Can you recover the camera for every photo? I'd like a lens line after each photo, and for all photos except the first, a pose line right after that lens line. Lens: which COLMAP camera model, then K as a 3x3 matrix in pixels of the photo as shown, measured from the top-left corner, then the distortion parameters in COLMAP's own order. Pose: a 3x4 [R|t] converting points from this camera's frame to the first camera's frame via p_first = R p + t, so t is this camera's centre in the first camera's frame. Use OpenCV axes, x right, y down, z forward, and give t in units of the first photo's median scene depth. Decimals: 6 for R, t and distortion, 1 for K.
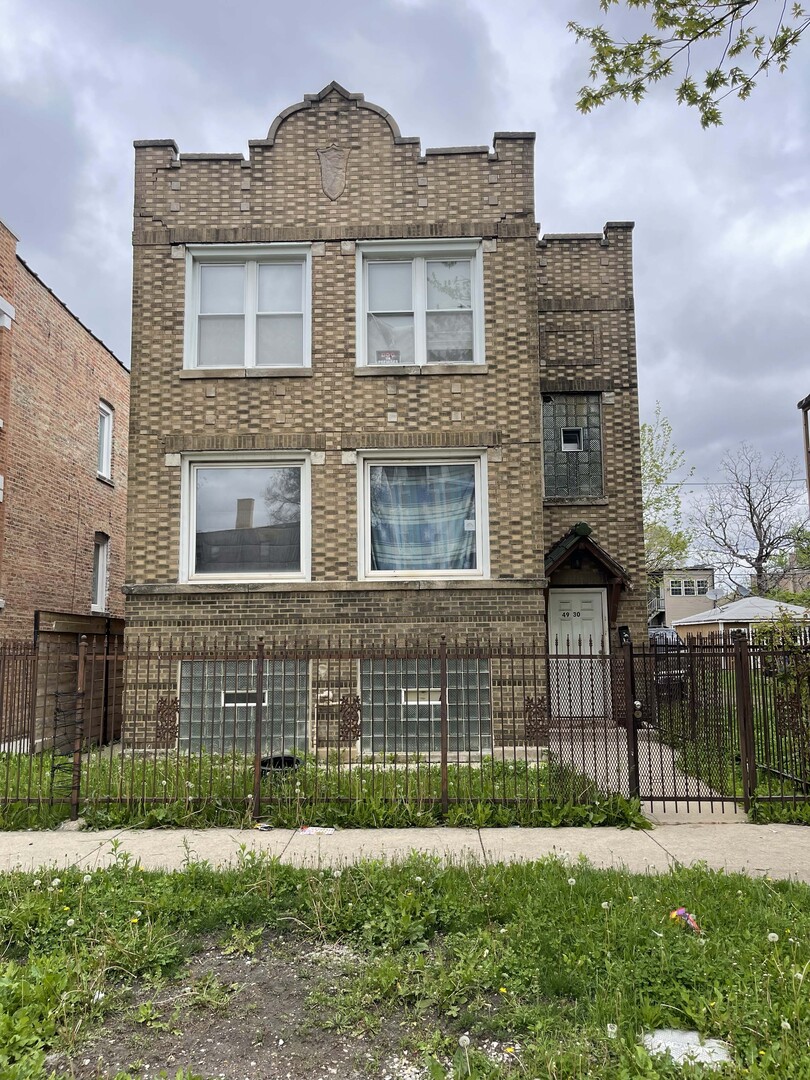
lens RADIAL K [[805.3, 0, 405.7], [0, 805.3, 543.6], [0, 0, 1]] dist [0.046671, -0.001326]
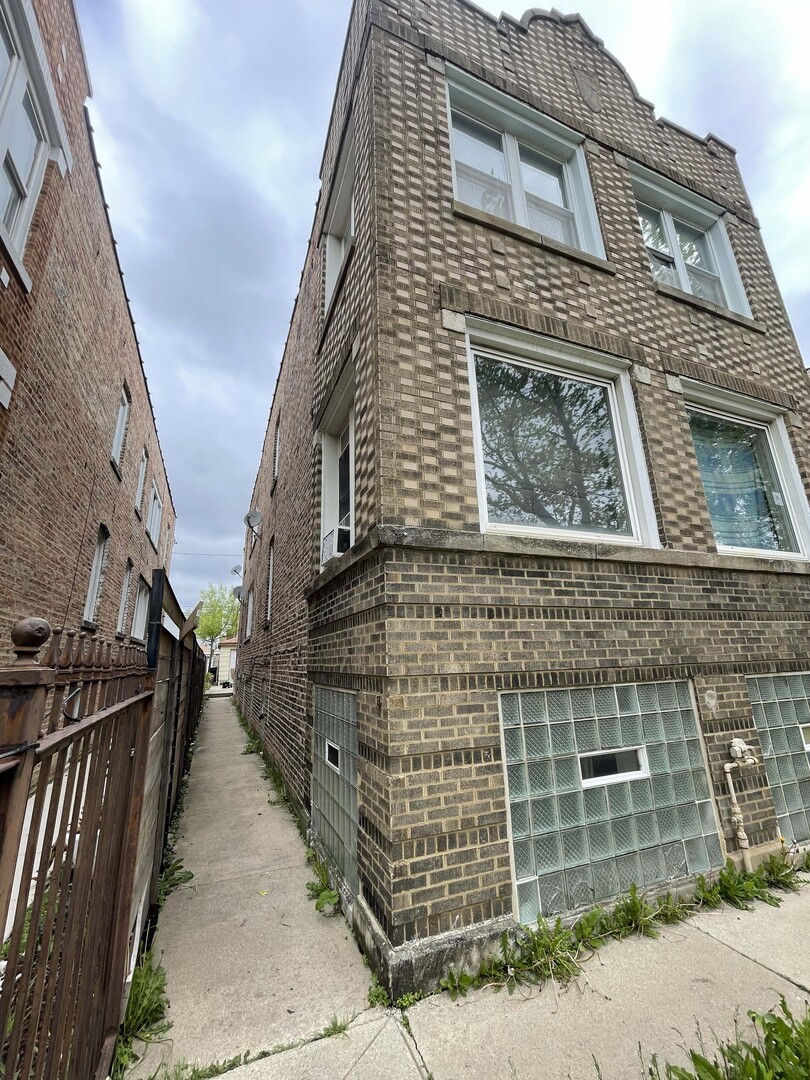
lens RADIAL K [[437.2, 0, 400.0], [0, 437.2, 534.2], [0, 0, 1]] dist [0.003496, 0.000681]
pose [[0.921455, 0.093449, 0.377077, -0.431943], [-0.032378, 0.985734, -0.165168, 0.096845], [-0.387133, 0.139986, 0.911335, 0.769992]]
